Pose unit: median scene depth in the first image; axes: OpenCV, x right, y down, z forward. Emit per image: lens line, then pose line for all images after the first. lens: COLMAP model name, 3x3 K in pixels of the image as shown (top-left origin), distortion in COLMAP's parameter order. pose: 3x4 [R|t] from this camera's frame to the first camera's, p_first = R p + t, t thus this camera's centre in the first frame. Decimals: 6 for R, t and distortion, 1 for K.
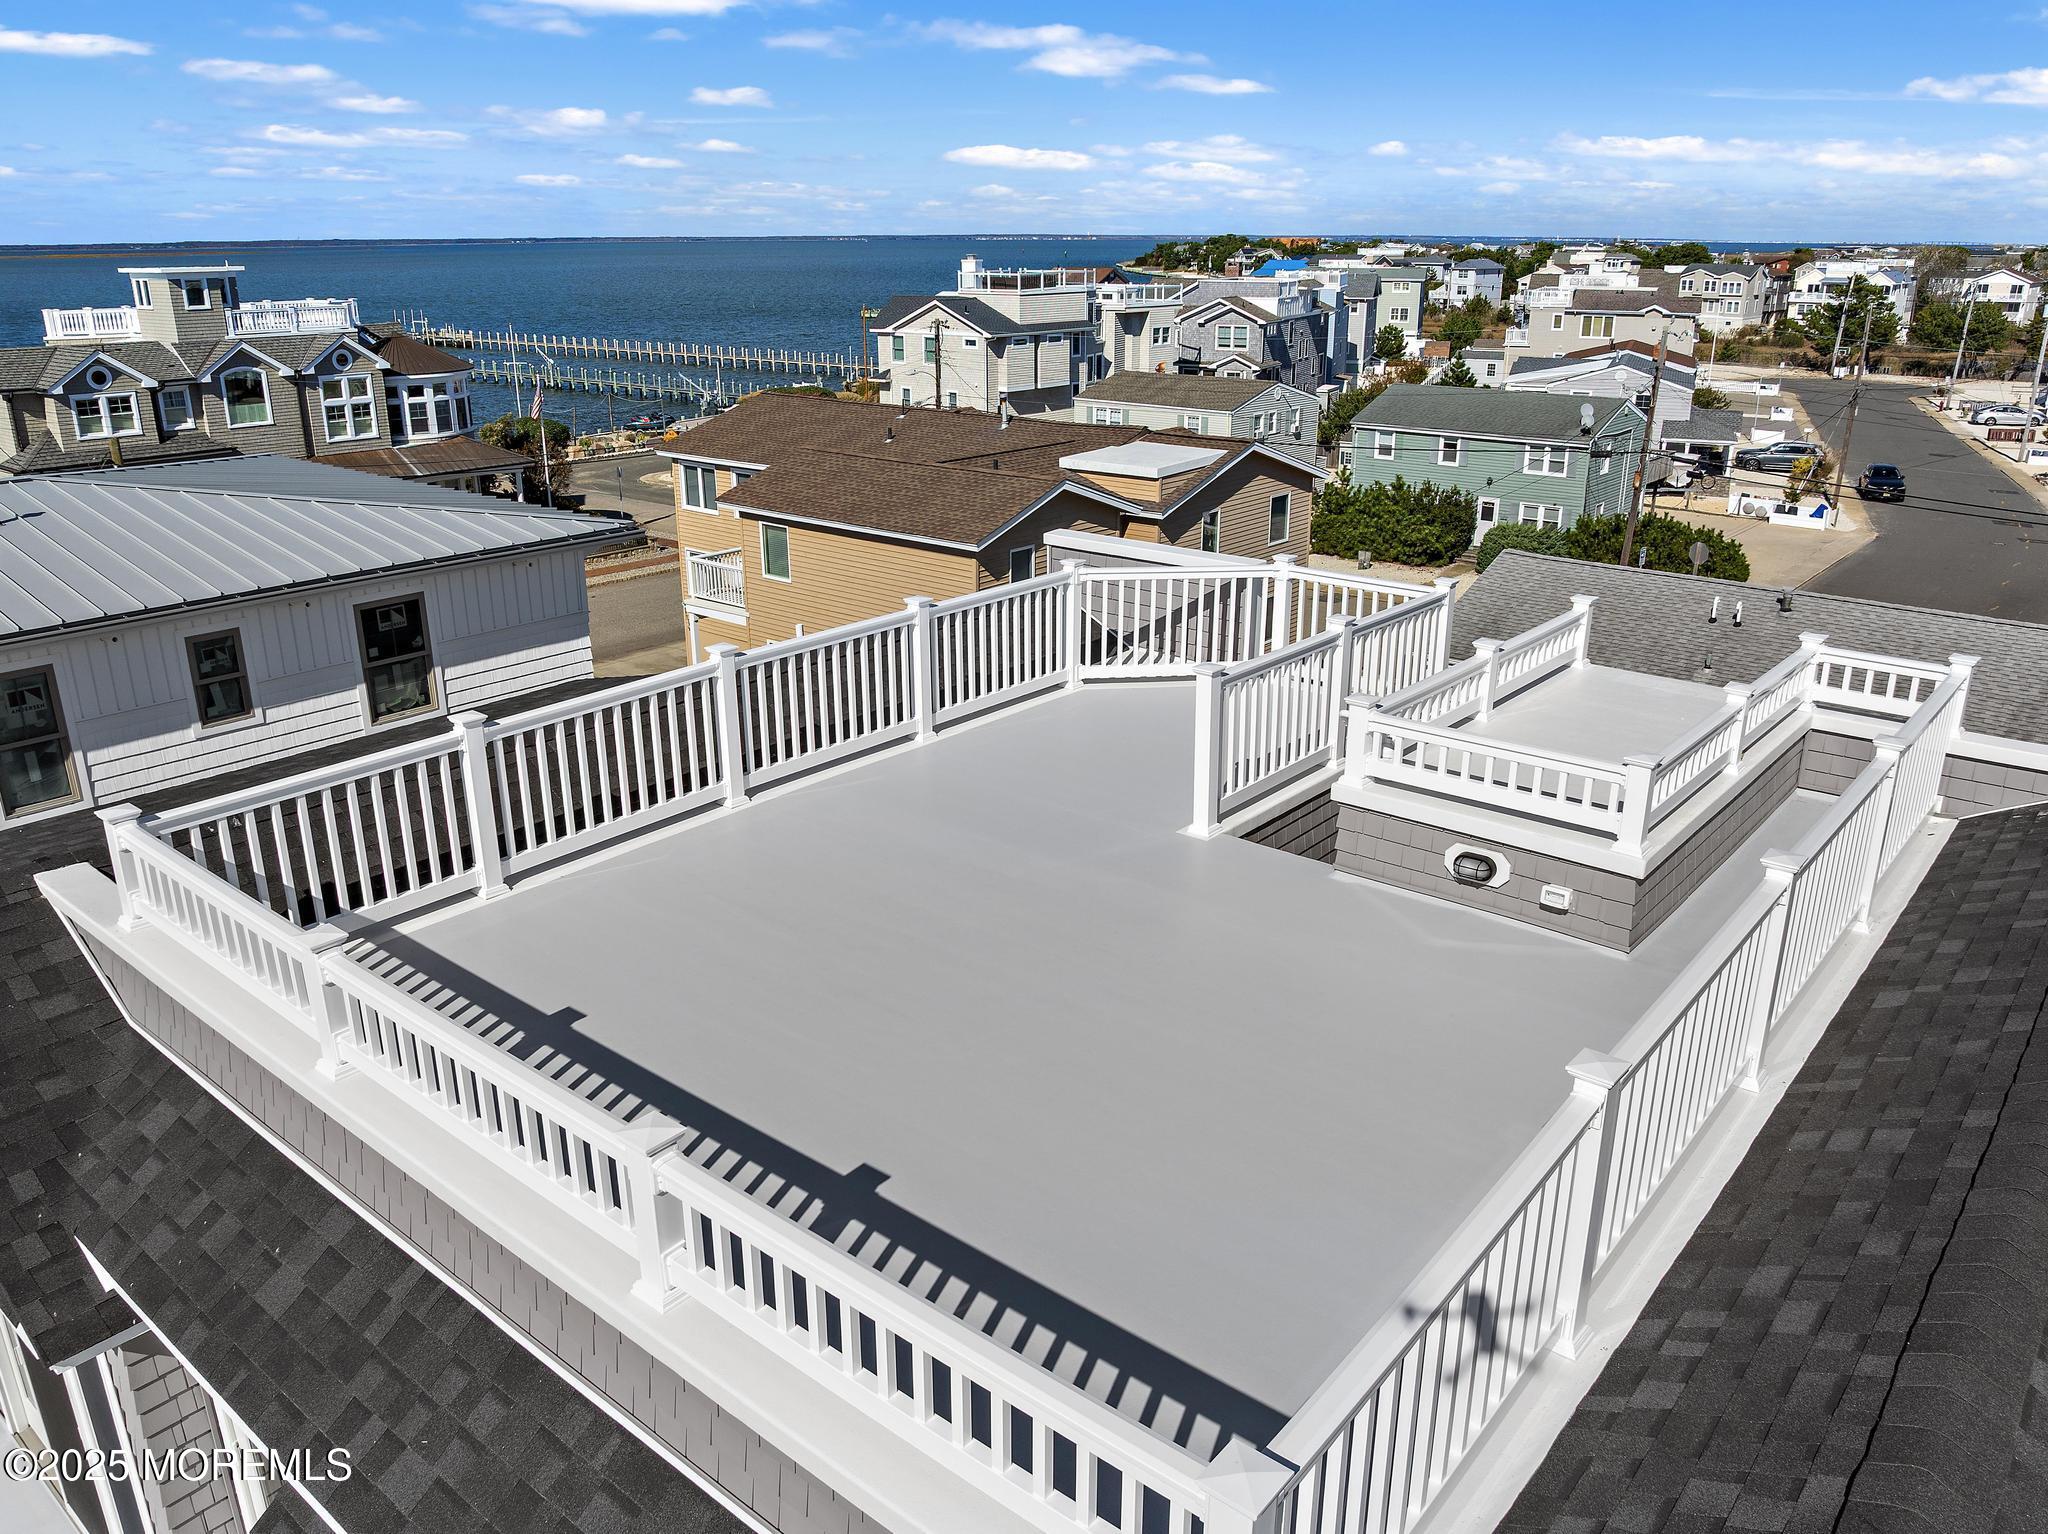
lens RADIAL K [[1483.1, 0, 1024.0], [0, 1483.1, 767.0], [0, 0, 1]] dist [-0.099992, 0.060386]
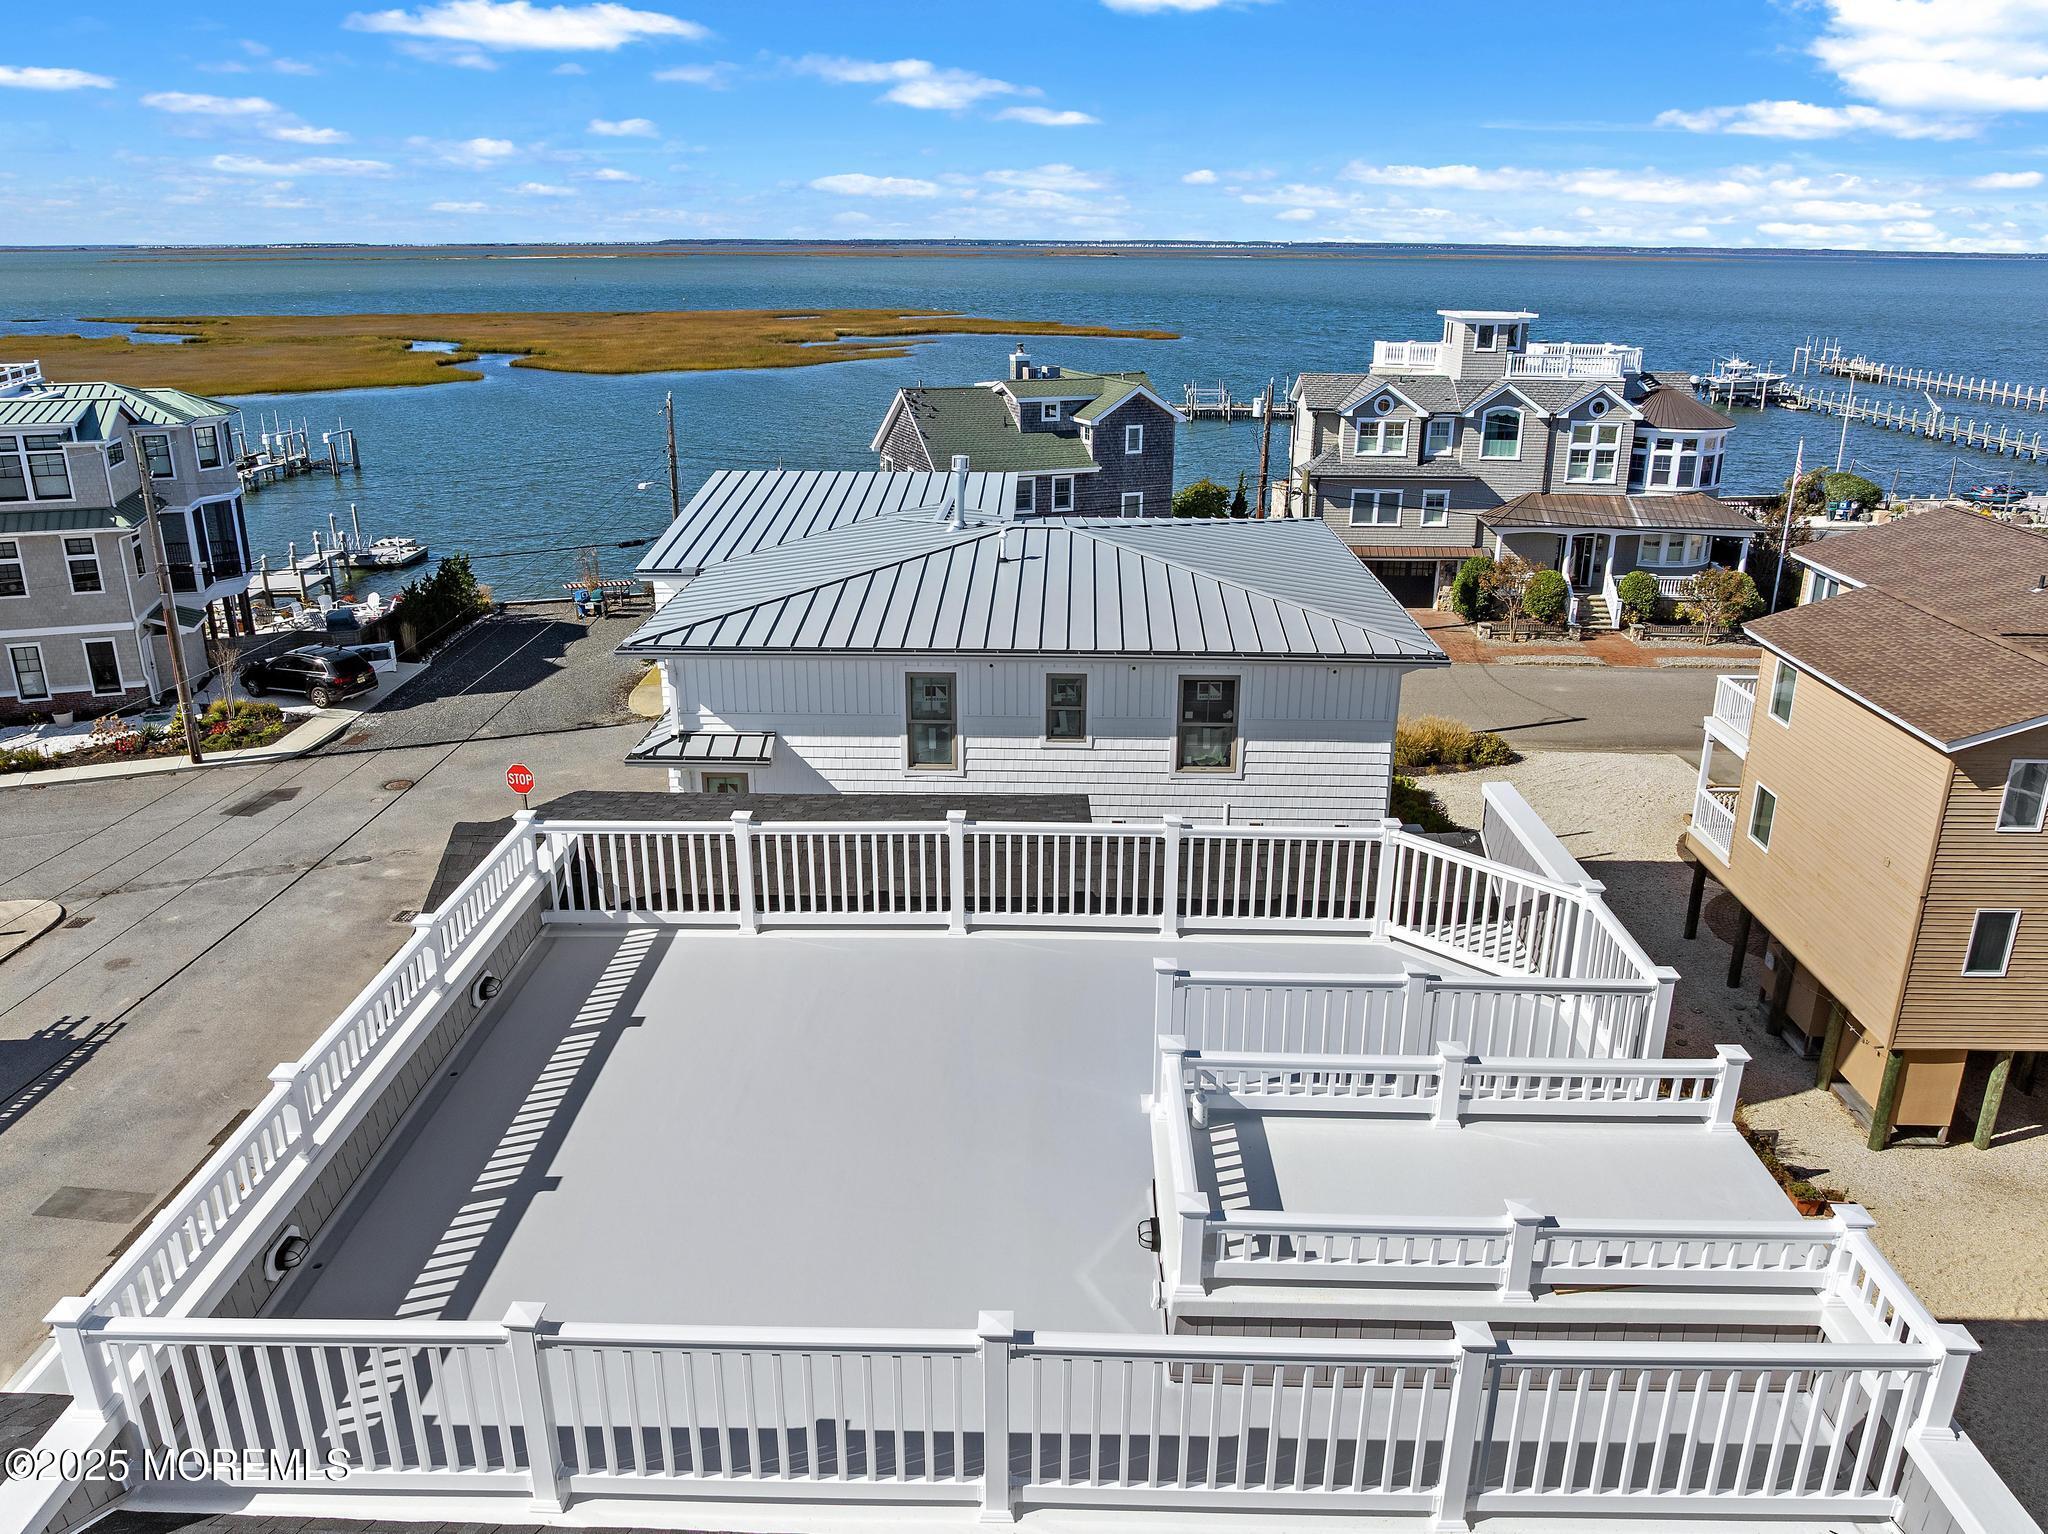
lens RADIAL K [[1447.1, 0, 1024.0], [0, 1447.1, 767.0], [0, 0, 1]] dist [-0.038335, -0.006306]
pose [[0.623745, 0.260739, -0.736857, 0.119311], [-0.264282, 0.957550, 0.115119, -0.044506], [0.735594, 0.122932, 0.666175, 0.029125]]
